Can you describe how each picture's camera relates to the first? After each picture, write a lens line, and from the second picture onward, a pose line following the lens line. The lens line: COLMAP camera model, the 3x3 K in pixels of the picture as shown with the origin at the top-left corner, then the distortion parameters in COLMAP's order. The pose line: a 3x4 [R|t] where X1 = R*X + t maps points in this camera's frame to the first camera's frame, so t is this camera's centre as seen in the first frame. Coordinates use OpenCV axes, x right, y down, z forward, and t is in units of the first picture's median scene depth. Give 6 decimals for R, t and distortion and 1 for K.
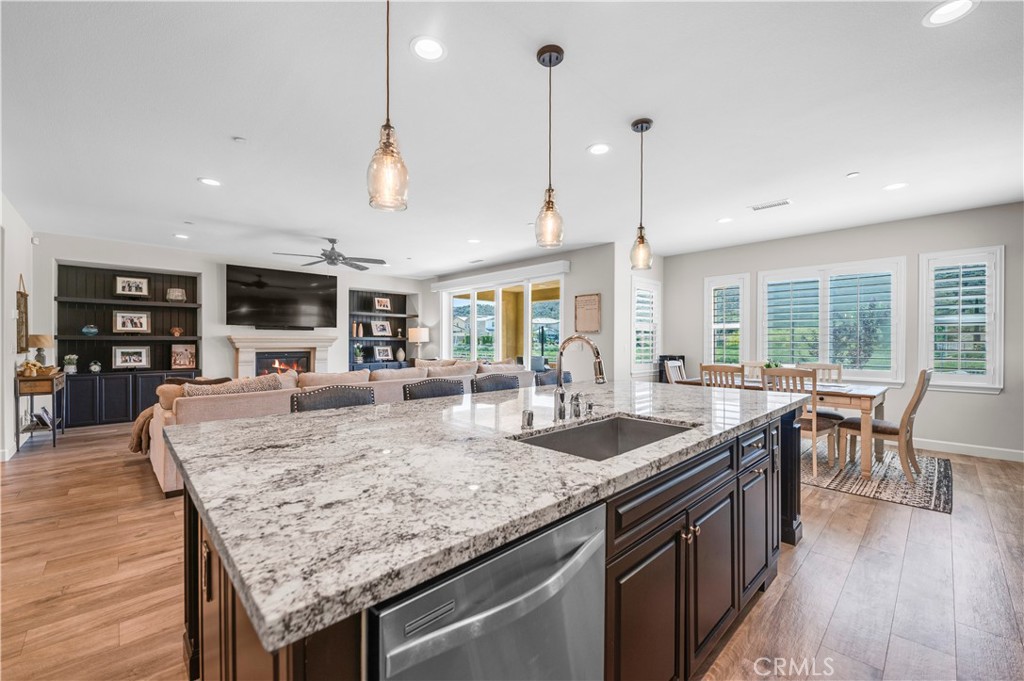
lens RADIAL K [[411.4, 0, 518.1], [0, 411.4, 341.6], [0, 0, 1]] dist [0.005958, -0.003101]
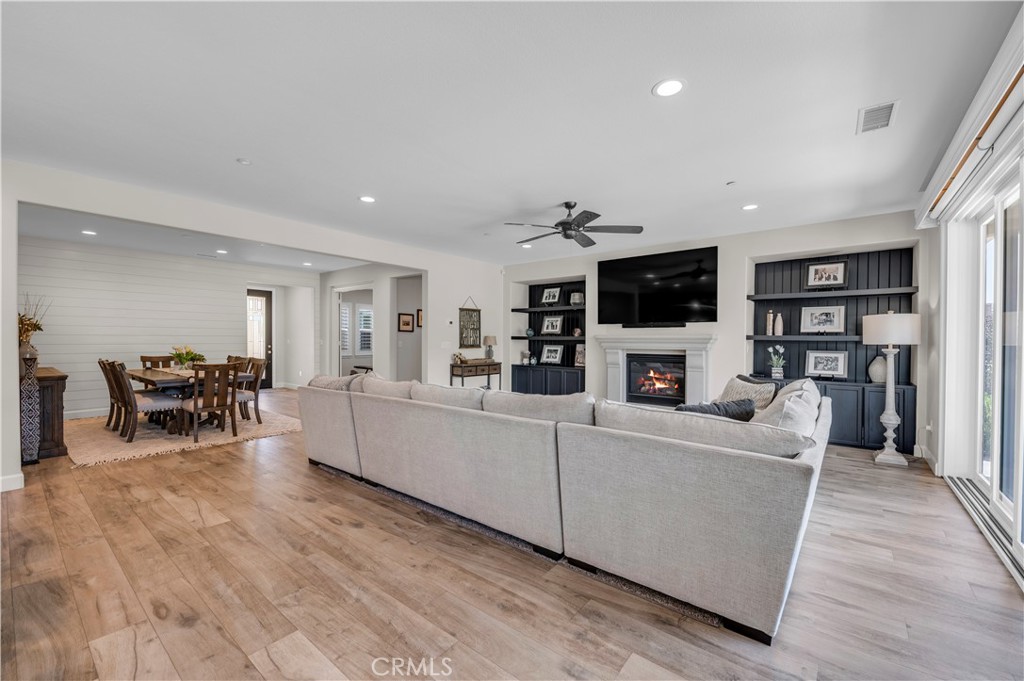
lens RADIAL K [[411.4, 0, 514.9], [0, 411.4, 342.5], [0, 0, 1]] dist [0.005958, -0.003101]
pose [[0.127304, 0.005570, -0.991848, 0.242029], [-0.005941, 0.999971, 0.004853, -0.001431], [0.991846, 0.005274, 0.127334, 0.725055]]
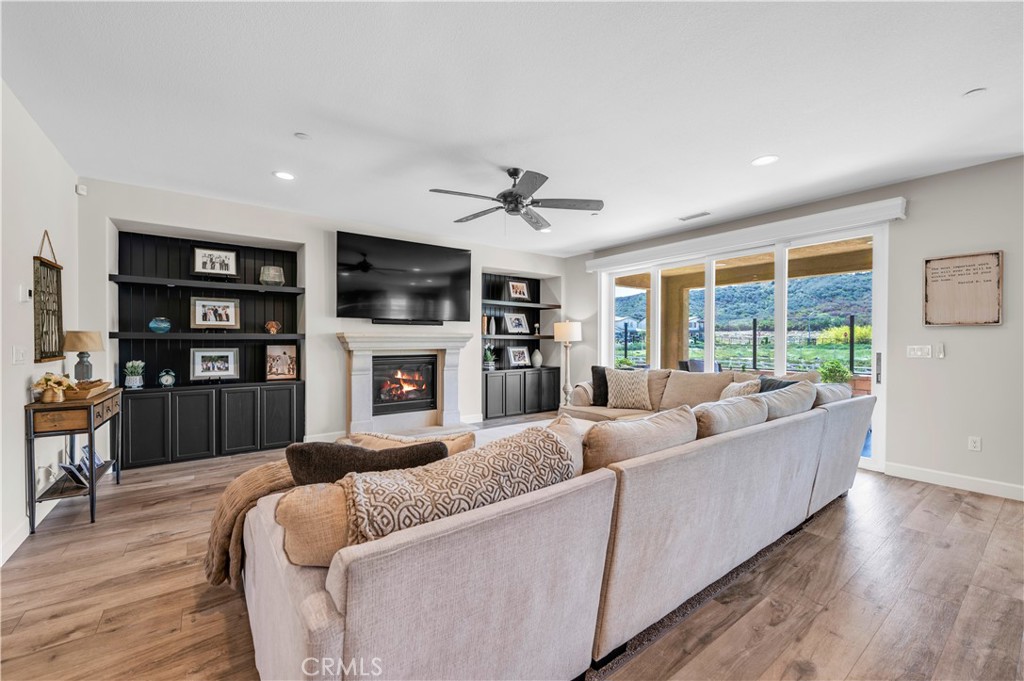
lens RADIAL K [[411.4, 0, 519.3], [0, 411.4, 341.7], [0, 0, 1]] dist [0.005958, -0.003101]
pose [[0.992223, 0.000236, -0.124475, -0.330652], [0.000334, 0.999990, 0.004552, -0.002486], [0.124475, -0.004558, 0.992212, 0.362450]]
